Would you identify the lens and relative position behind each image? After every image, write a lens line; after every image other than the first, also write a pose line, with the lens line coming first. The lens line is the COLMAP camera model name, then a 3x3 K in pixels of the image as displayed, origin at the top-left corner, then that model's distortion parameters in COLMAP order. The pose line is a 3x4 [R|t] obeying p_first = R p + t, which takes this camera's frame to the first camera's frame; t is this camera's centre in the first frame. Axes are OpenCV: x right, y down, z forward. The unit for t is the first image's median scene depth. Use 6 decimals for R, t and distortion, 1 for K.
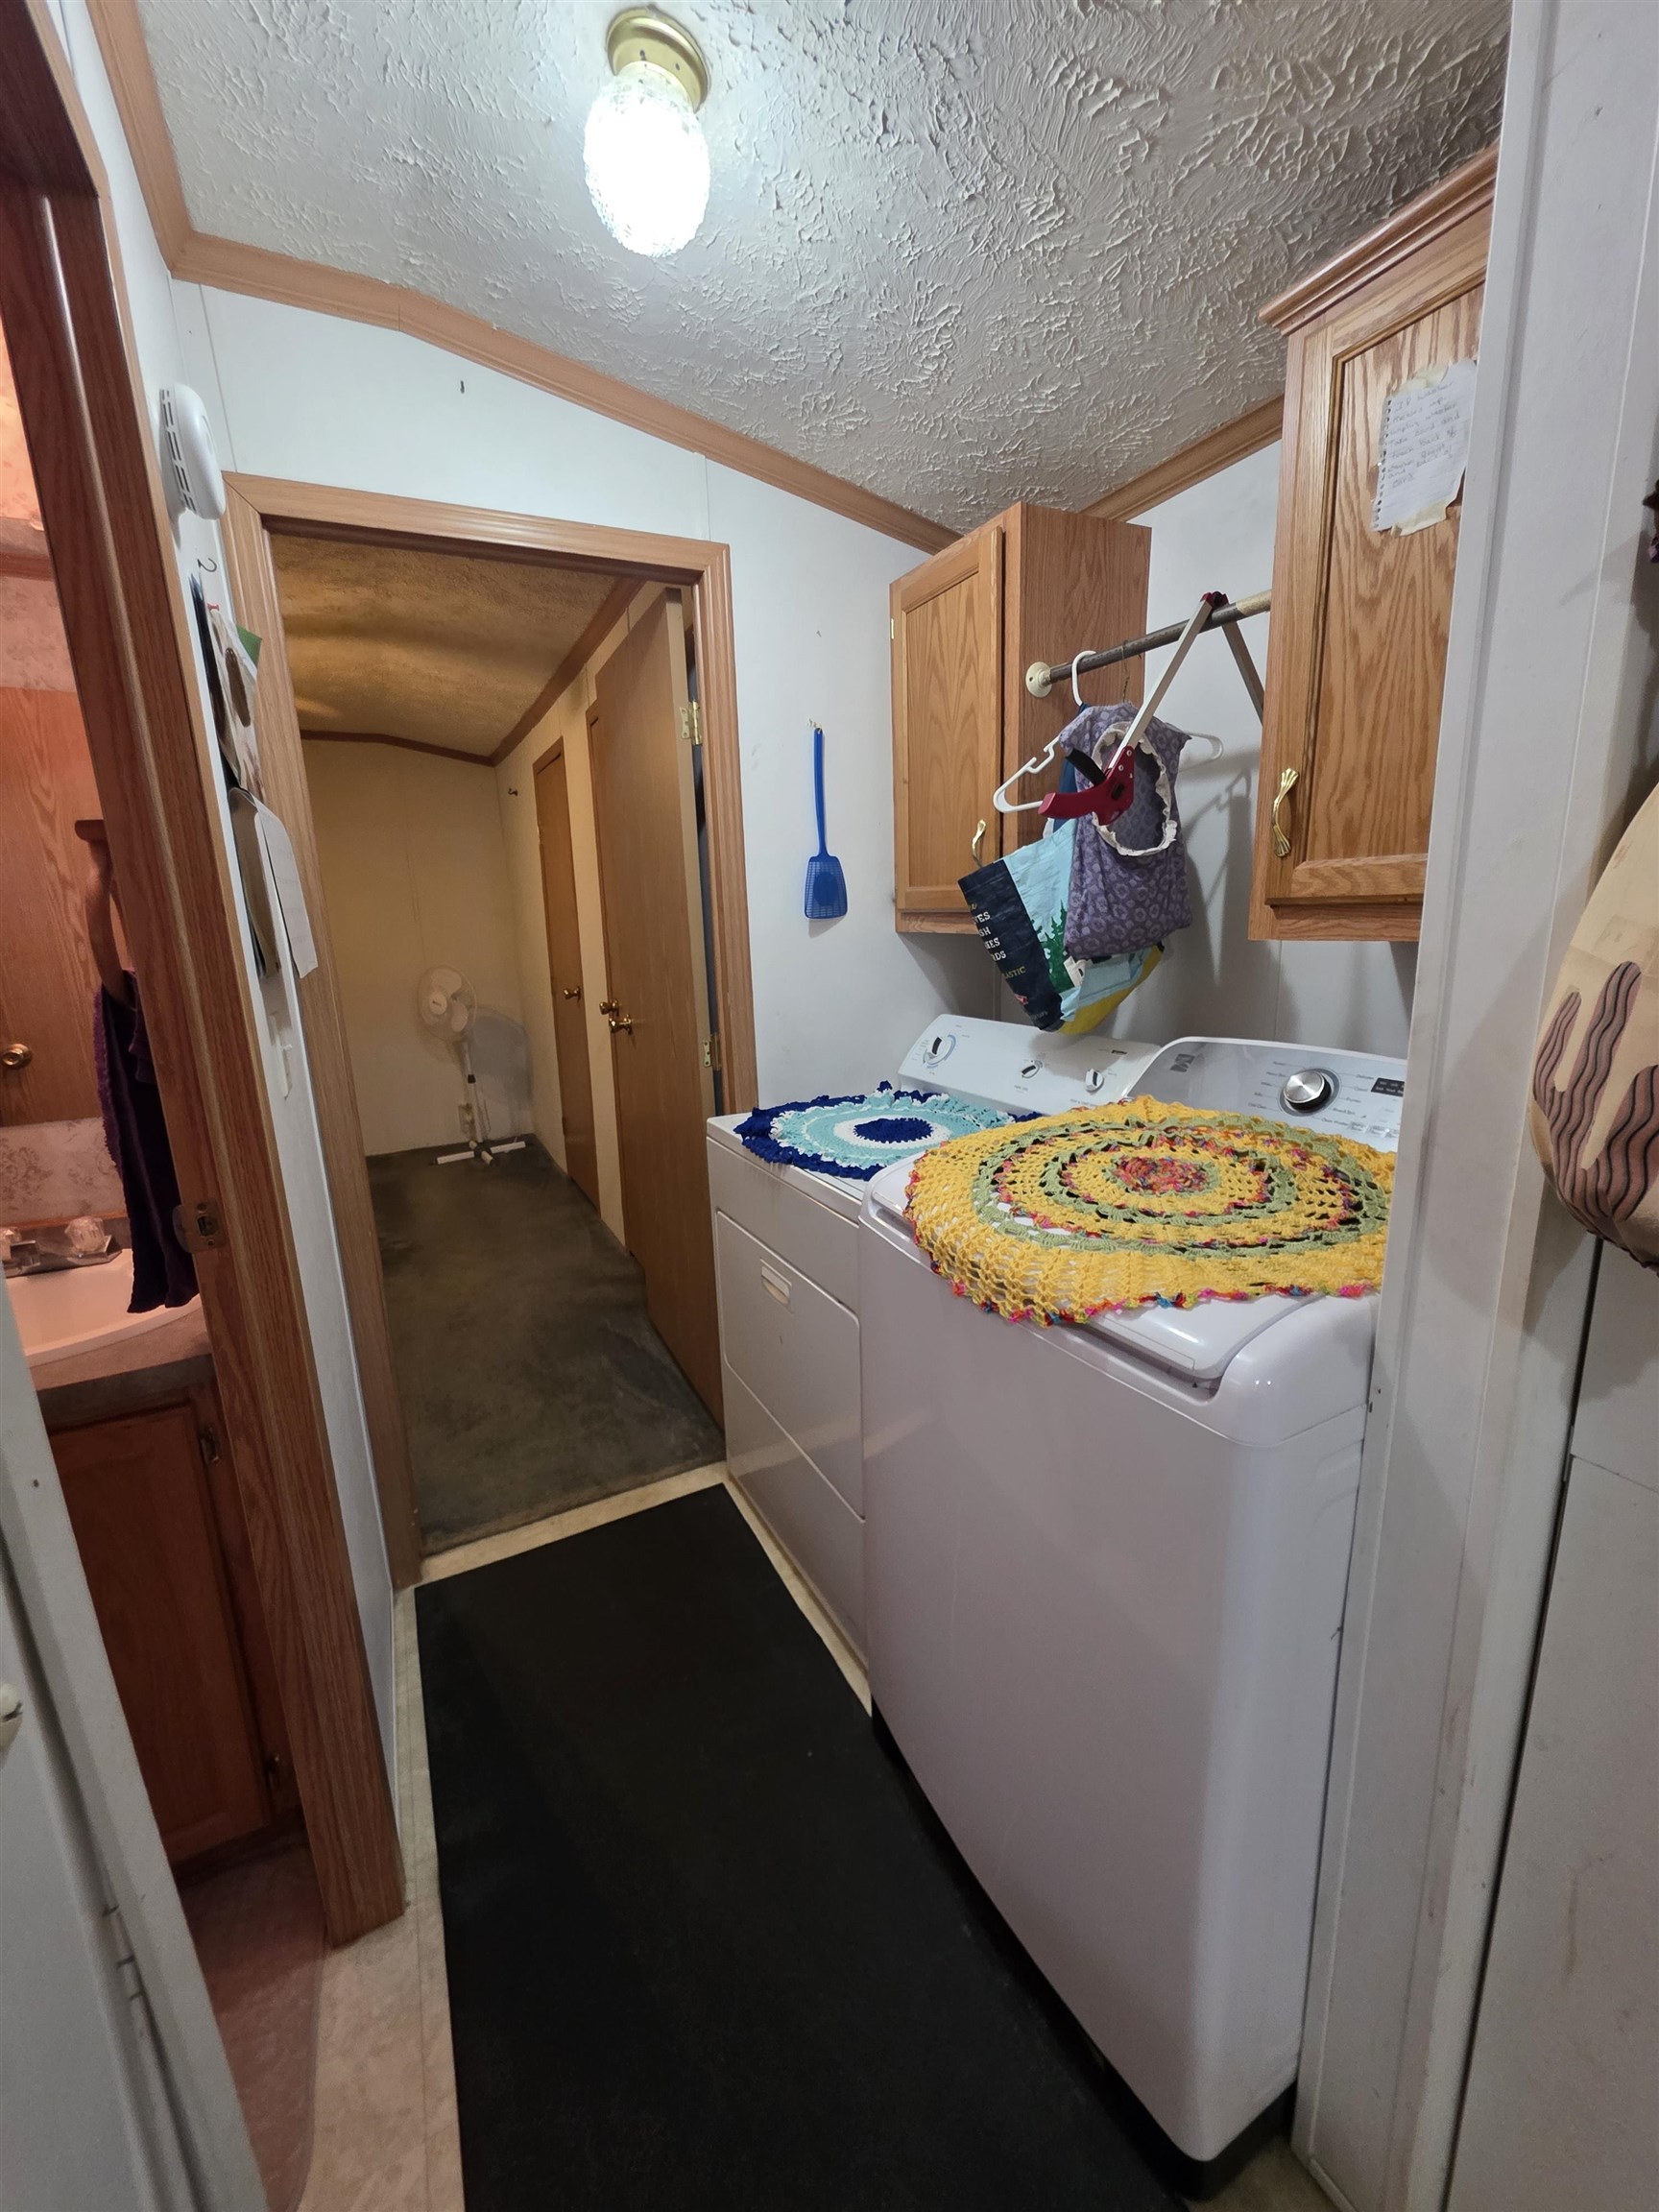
lens RADIAL K [[880.8, 0, 827.4], [0, 880.8, 1110.1], [0, 0, 1]] dist [0.003549, -0.001555]
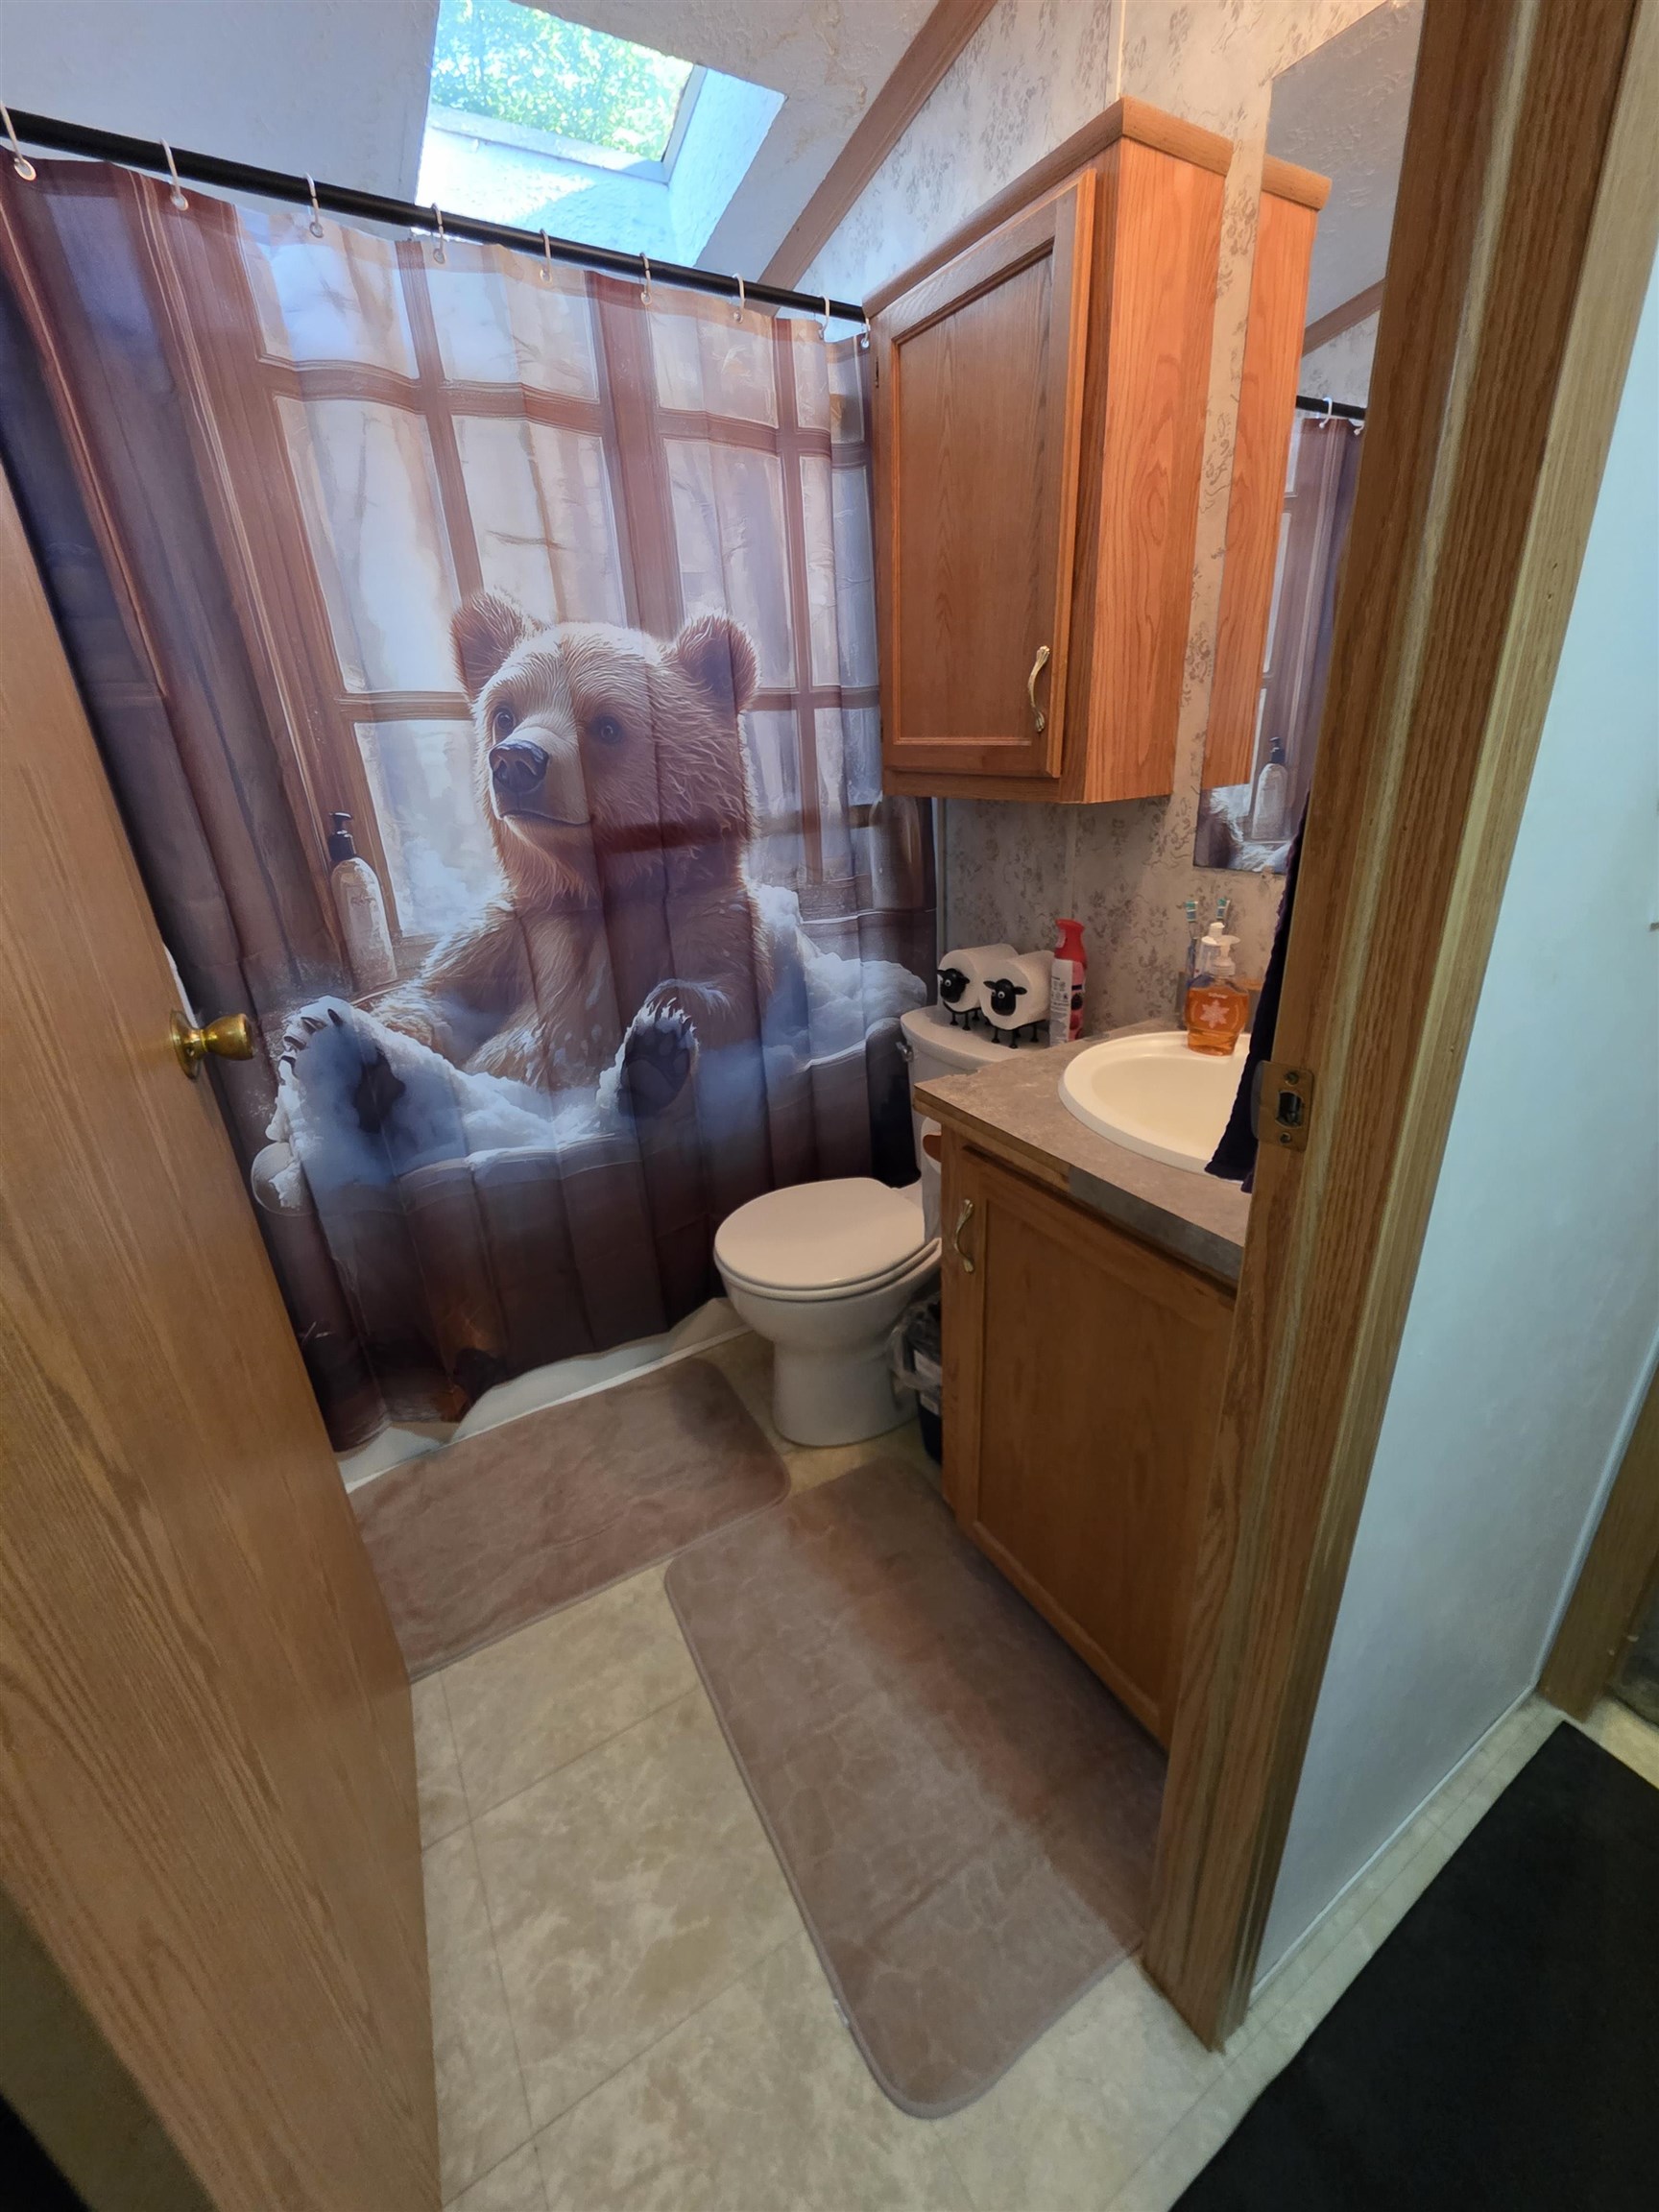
lens RADIAL K [[880.8, 0, 831.4], [0, 880.8, 1097.3], [0, 0, 1]] dist [0.003549, -0.001555]
pose [[0.071577, 0.404107, -0.911907, -0.115270], [-0.160596, 0.906993, 0.389323, -0.034236], [0.984422, 0.118582, 0.129818, 0.374883]]
